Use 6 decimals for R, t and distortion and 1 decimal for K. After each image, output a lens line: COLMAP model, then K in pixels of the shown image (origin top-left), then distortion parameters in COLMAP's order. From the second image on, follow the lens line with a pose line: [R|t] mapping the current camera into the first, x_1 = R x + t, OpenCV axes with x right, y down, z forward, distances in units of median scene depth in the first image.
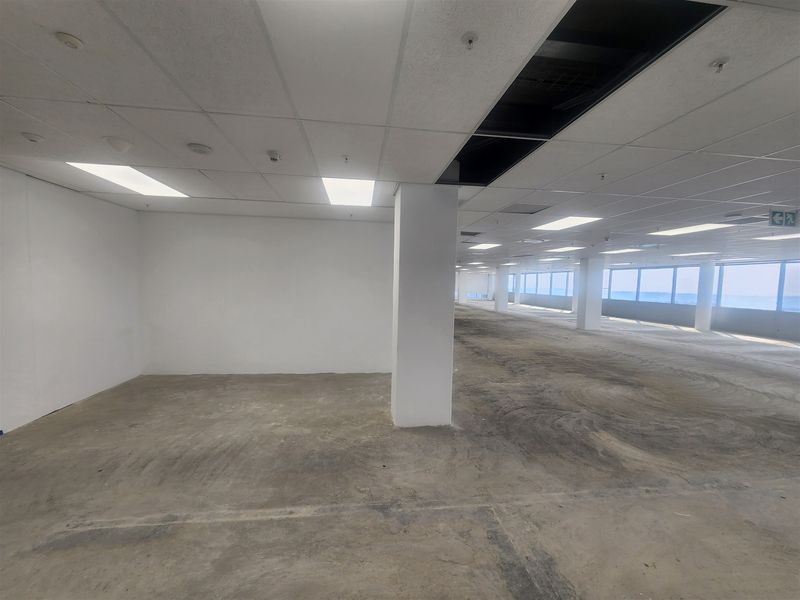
lens RADIAL K [[330.4, 0, 399.1], [0, 330.4, 296.9], [0, 0, 1]] dist [0.001001, 0.000043]
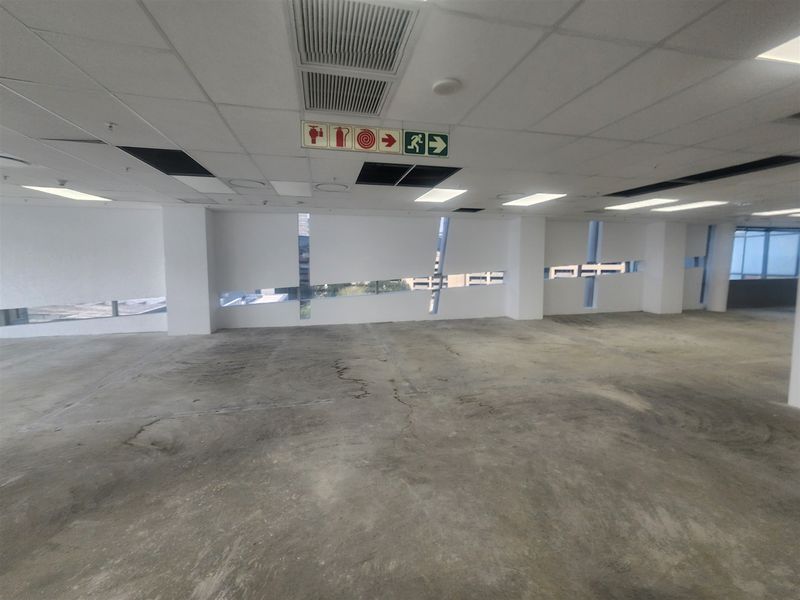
lens RADIAL K [[330.4, 0, 399.1], [0, 330.4, 296.9], [0, 0, 1]] dist [0.001001, 0.000043]
pose [[-0.996486, -0.015040, -0.082401, 1.441601], [-0.028562, 0.985800, 0.165475, -0.055517], [0.078742, 0.167247, -0.982766, 1.889032]]
